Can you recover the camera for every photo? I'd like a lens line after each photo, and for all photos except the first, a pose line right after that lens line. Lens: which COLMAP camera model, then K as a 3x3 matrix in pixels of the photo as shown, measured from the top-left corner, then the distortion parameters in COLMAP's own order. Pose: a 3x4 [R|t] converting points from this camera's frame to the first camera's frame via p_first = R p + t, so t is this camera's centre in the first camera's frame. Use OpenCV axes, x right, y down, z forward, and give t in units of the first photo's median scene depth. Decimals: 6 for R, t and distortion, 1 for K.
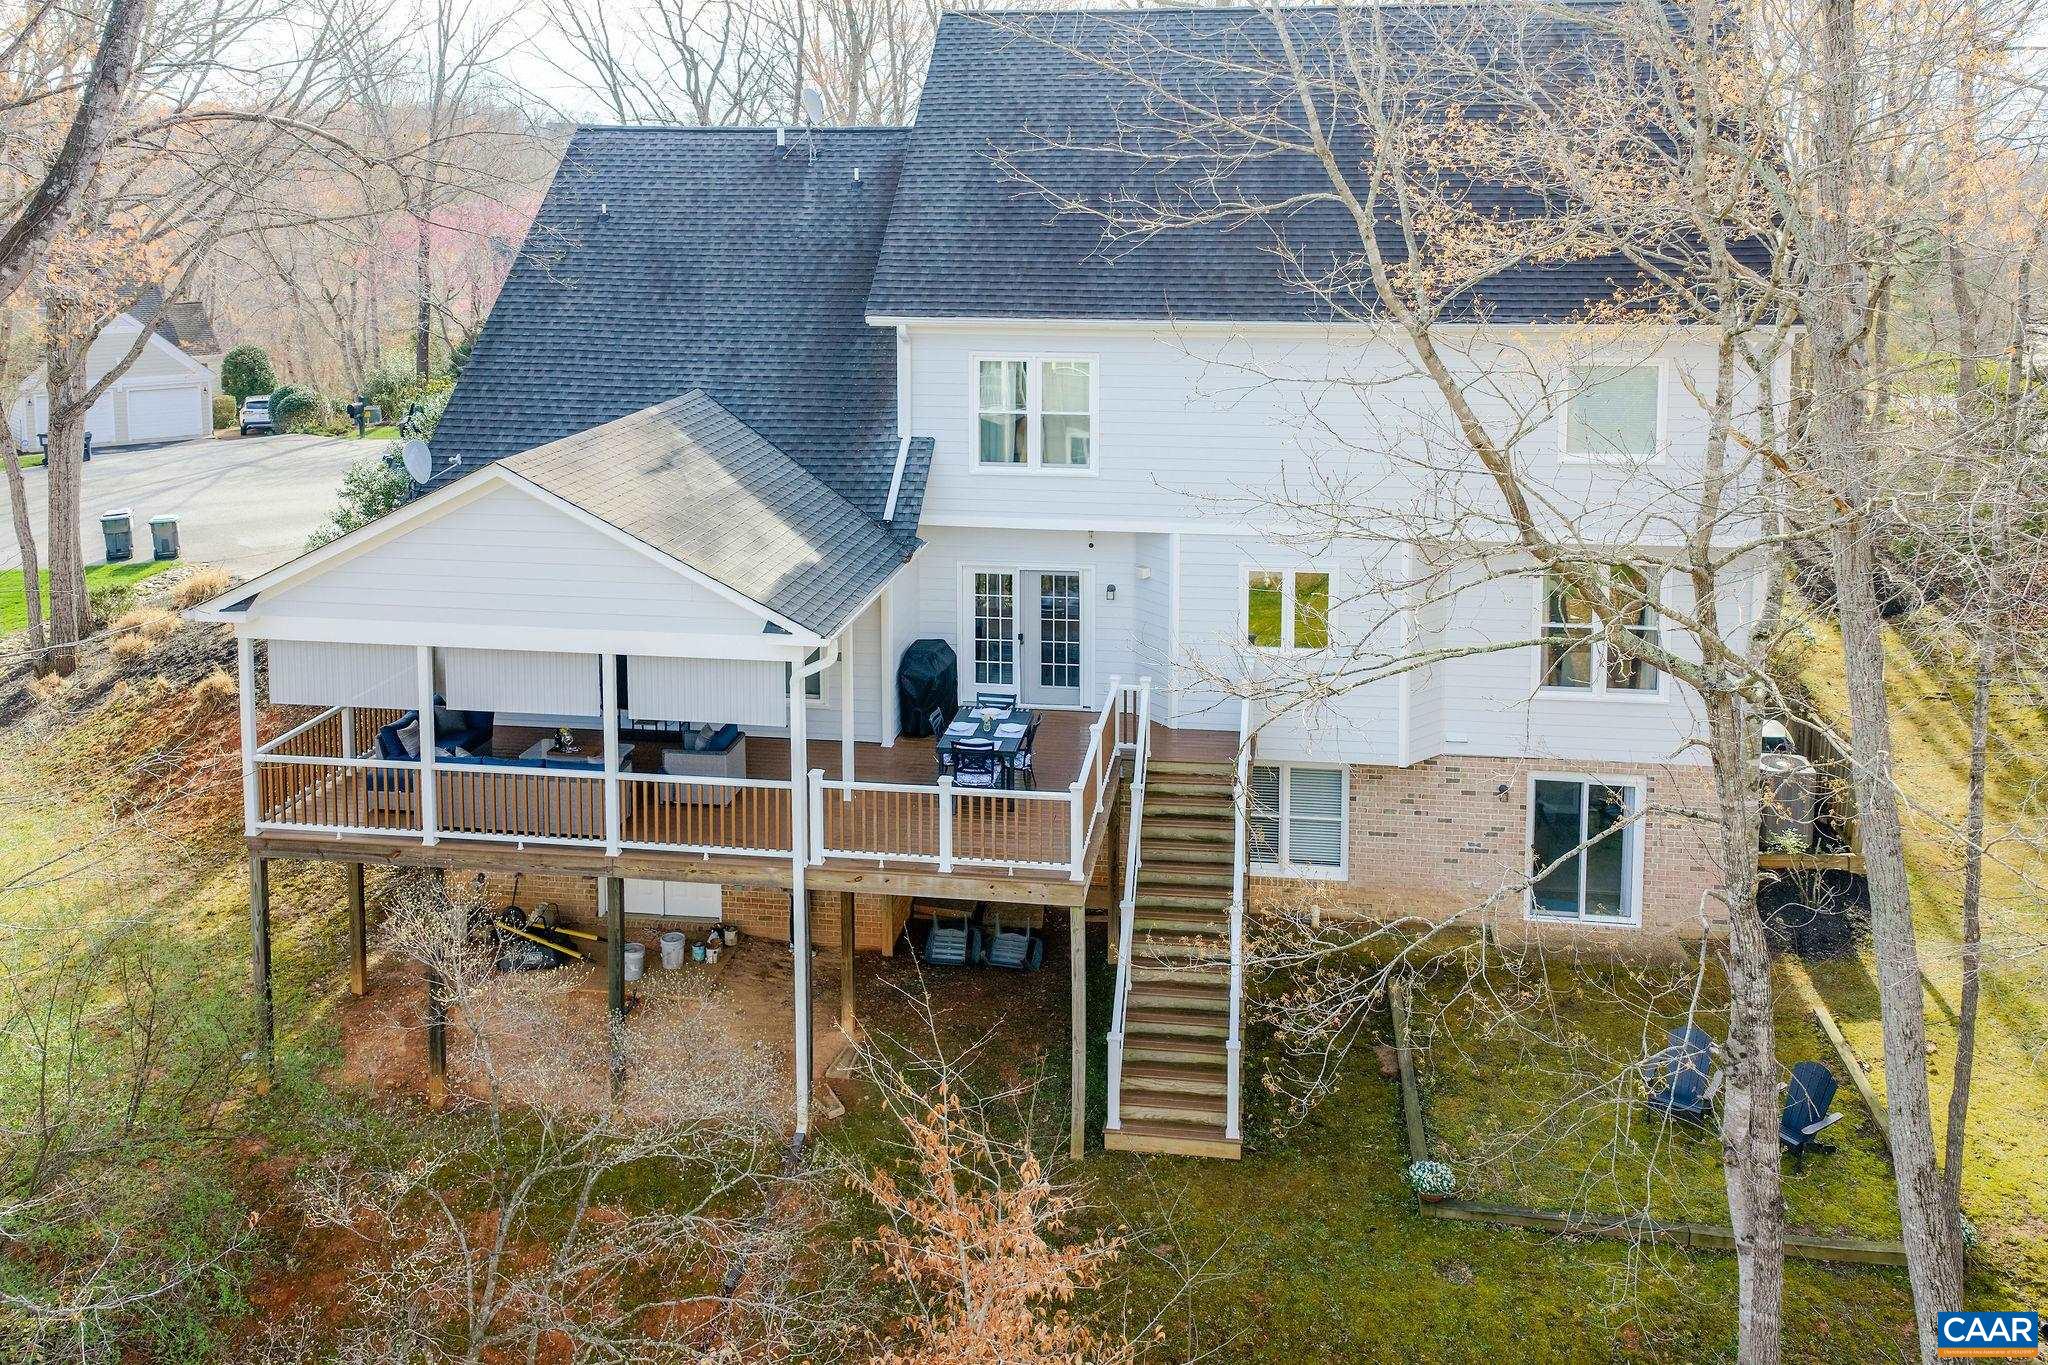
lens RADIAL K [[1688.4, 0, 1025.0], [0, 1688.4, 652.7], [0, 0, 1]] dist [0.047992, -0.003223]
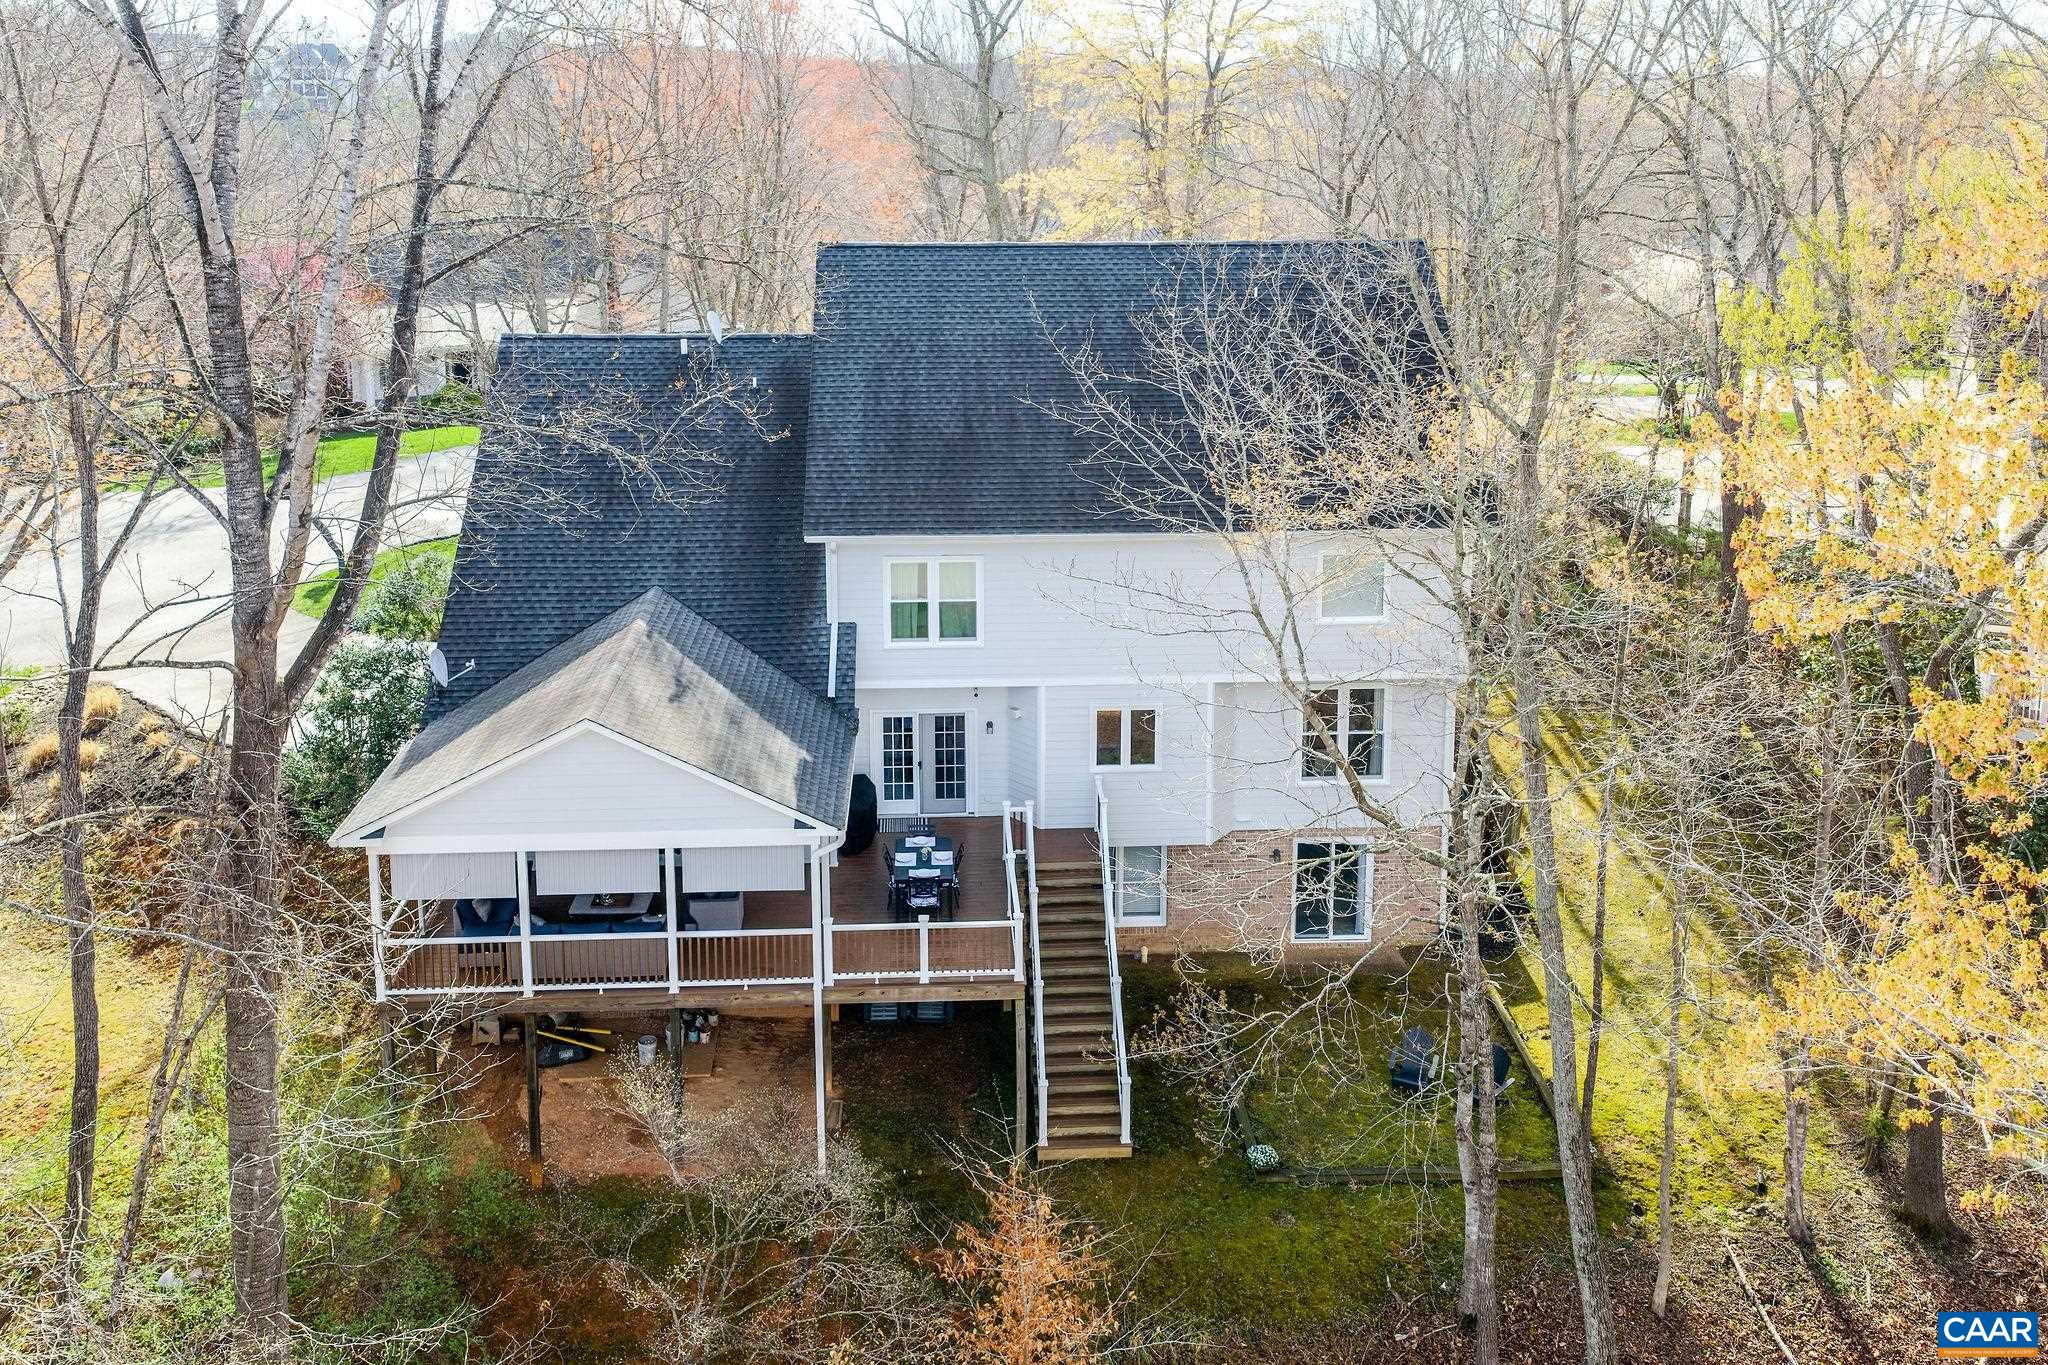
lens RADIAL K [[1787.3, 0, 1024.0], [0, 1787.3, 682.5], [0, 0, 1]] dist [0.056735, -0.006340]
pose [[0.974802, -0.058005, 0.215396, -0.233028], [0.035556, 0.993658, 0.106671, -0.231493], [-0.220218, -0.096325, 0.970683, -0.357727]]
